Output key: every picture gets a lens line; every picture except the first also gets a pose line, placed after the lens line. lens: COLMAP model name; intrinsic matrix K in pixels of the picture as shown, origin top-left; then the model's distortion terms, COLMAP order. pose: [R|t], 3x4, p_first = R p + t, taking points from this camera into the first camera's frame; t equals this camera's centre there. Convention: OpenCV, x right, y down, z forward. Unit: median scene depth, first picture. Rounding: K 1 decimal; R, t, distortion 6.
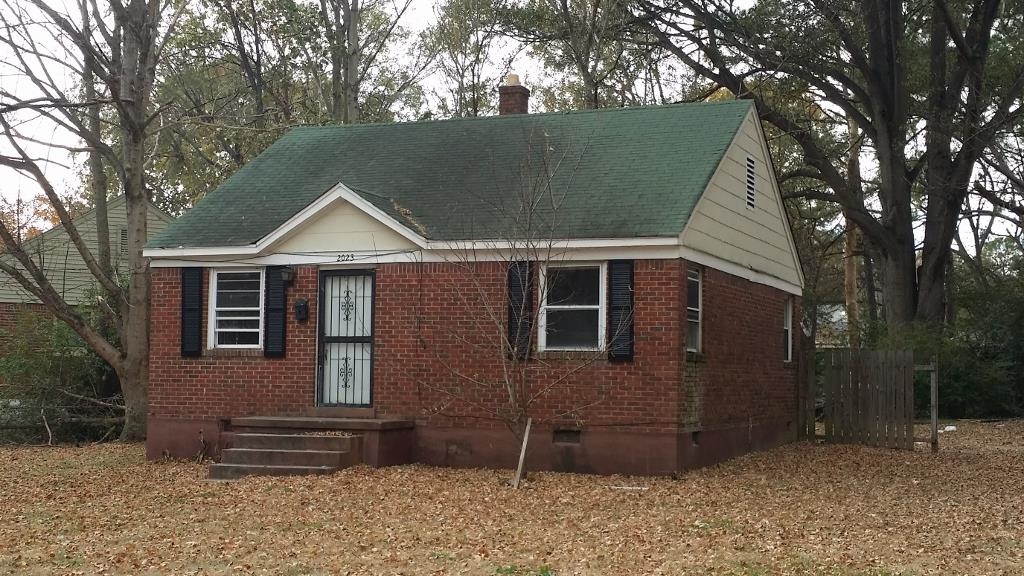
lens RADIAL K [[973.0, 0, 517.4], [0, 973.0, 287.8], [0, 0, 1]] dist [0.010518, 0.000000]
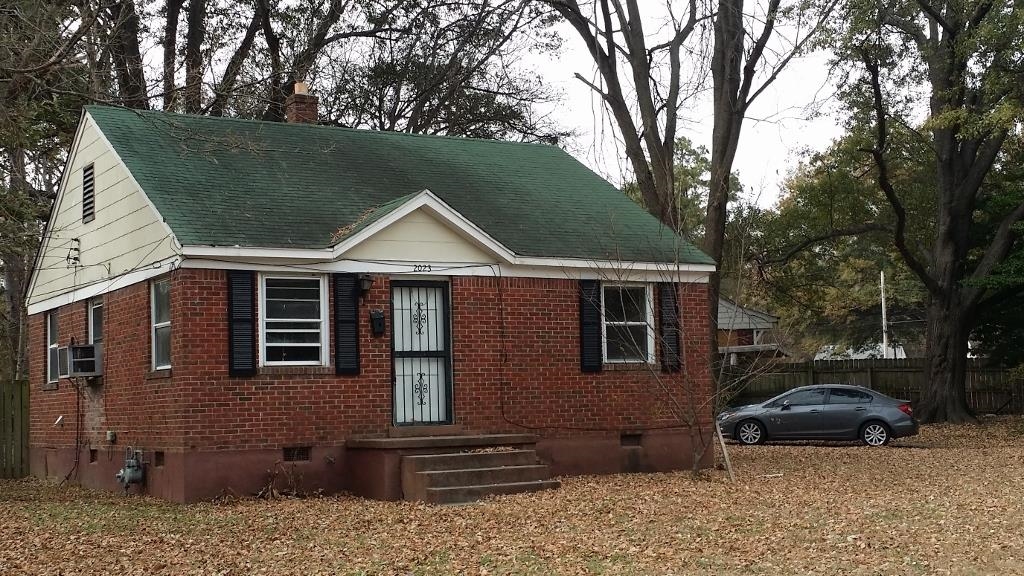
lens RADIAL K [[973.0, 0, 519.2], [0, 973.0, 288.0], [0, 0, 1]] dist [0.010518, 0.000000]
pose [[0.792087, 0.033932, 0.609465, -0.677595], [-0.024807, 0.999418, -0.023402, 0.008284], [-0.609905, 0.003417, 0.792468, 0.185908]]
